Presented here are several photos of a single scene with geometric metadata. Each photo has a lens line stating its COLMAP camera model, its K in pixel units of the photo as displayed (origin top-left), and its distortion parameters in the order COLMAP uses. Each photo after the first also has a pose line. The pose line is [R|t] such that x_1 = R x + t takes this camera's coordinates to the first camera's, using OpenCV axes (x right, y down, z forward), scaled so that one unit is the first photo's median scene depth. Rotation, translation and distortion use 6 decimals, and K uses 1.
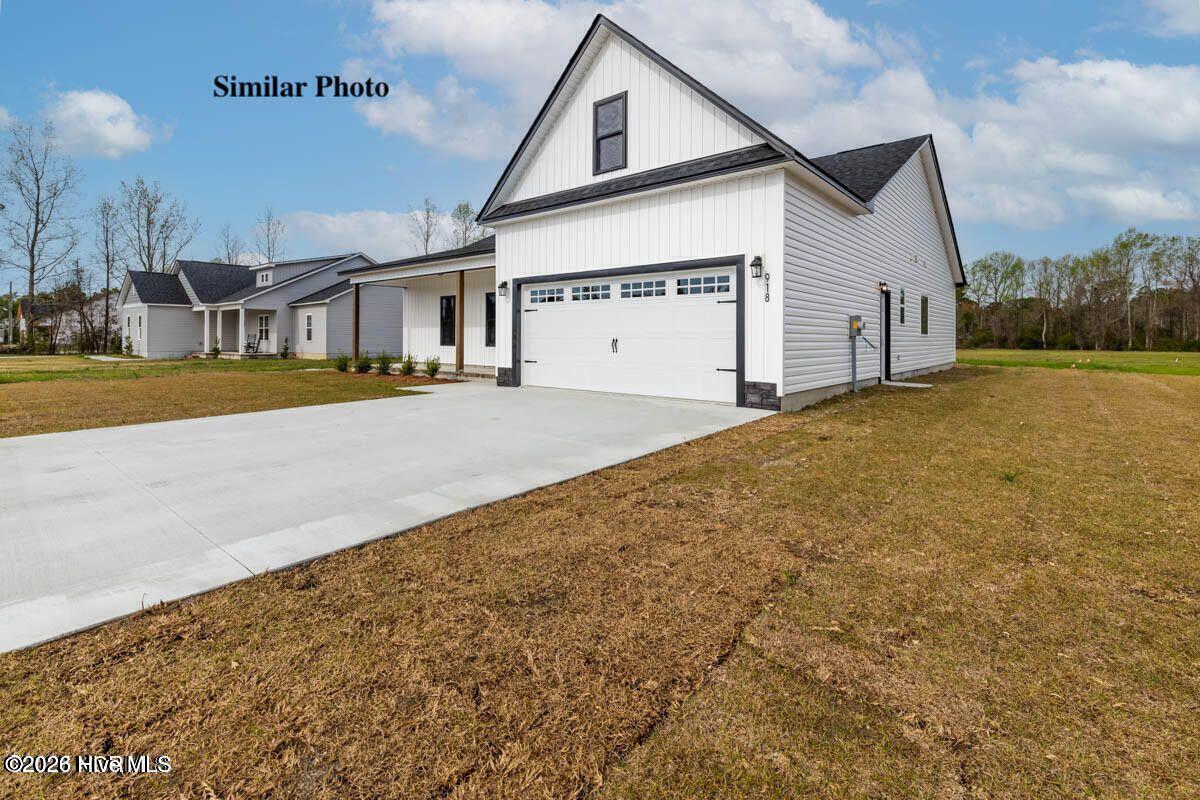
lens RADIAL K [[558.5, 0, 578.7], [0, 558.5, 340.2], [0, 0, 1]] dist [0.004147, -0.000661]
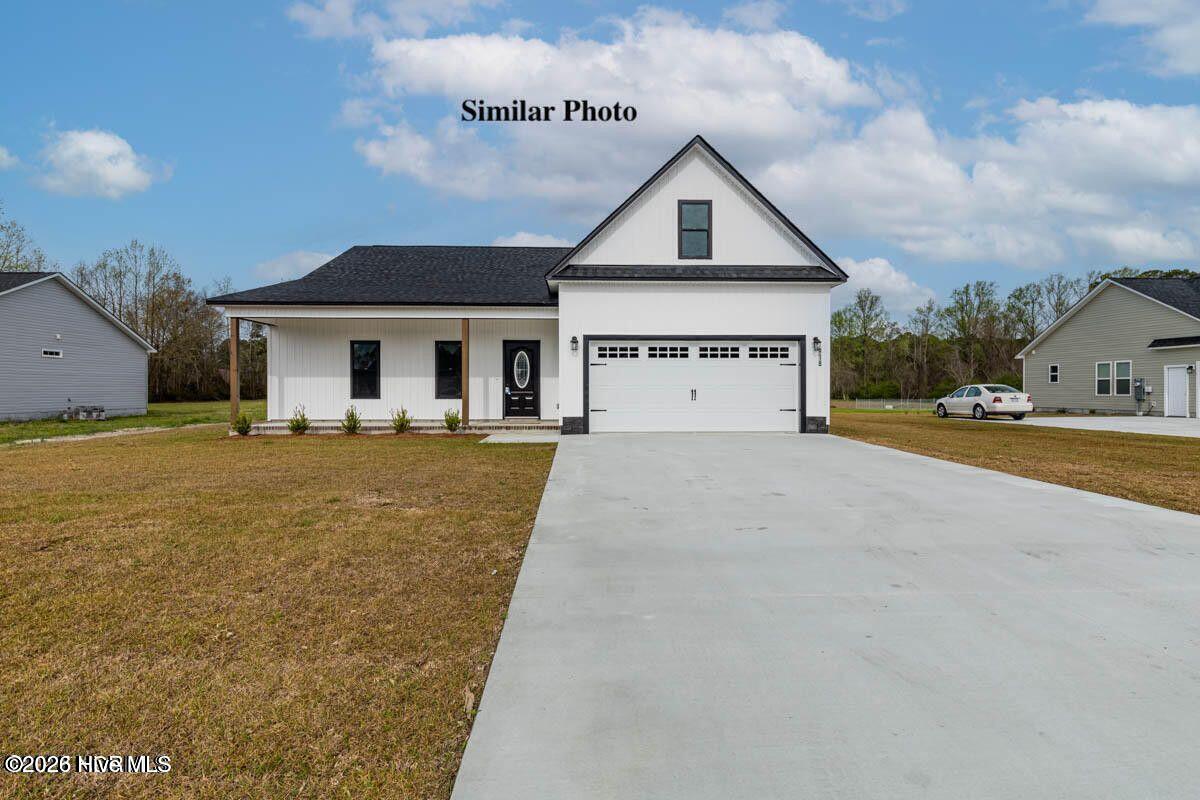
lens RADIAL K [[582.8, 0, 607.9], [0, 582.8, 396.2], [0, 0, 1]] dist [0.001986, 0.000107]
pose [[0.724971, -0.012400, 0.688668, -0.987145], [0.006127, 0.999914, 0.011555, -0.004067], [-0.688753, -0.004158, 0.724985, 0.166700]]
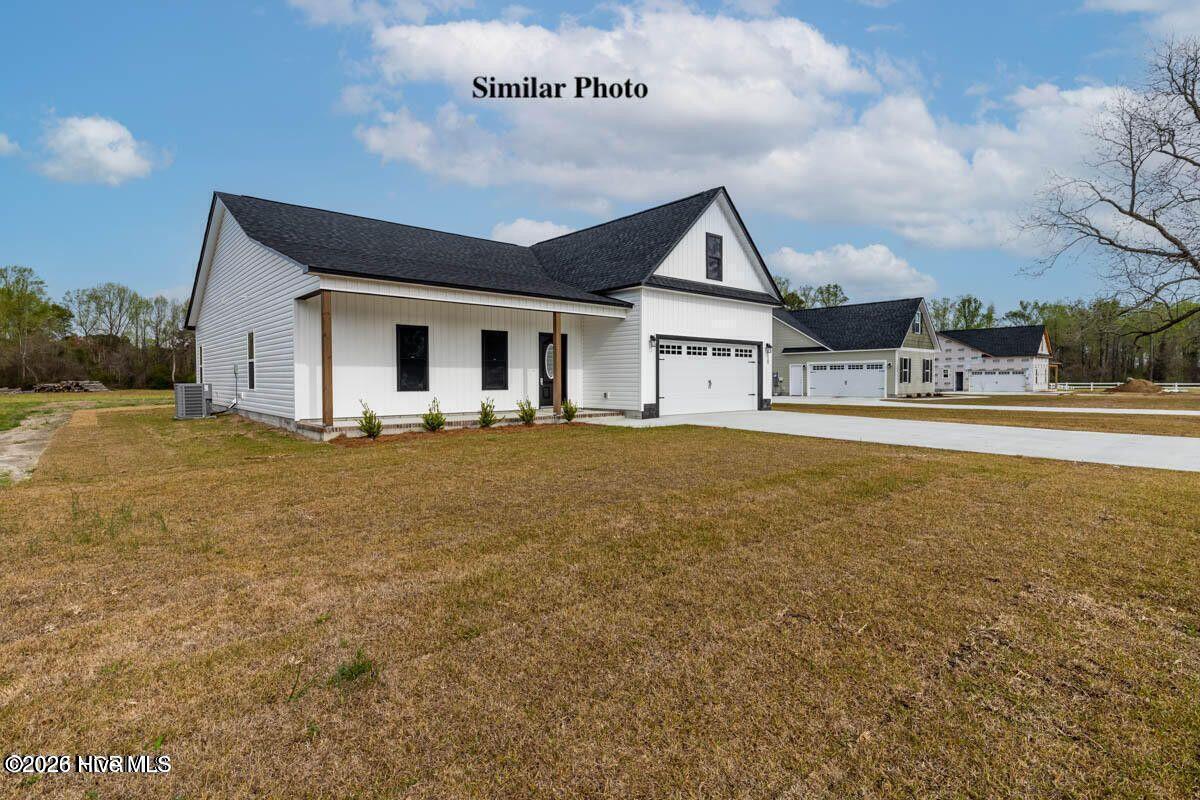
lens RADIAL K [[582.8, 0, 604.2], [0, 582.8, 392.6], [0, 0, 1]] dist [0.001986, 0.000107]
pose [[0.118295, -0.027595, 0.992595, -1.681902], [0.005397, 0.999617, 0.027147, -0.013918], [-0.992964, 0.002146, 0.118398, 1.096312]]
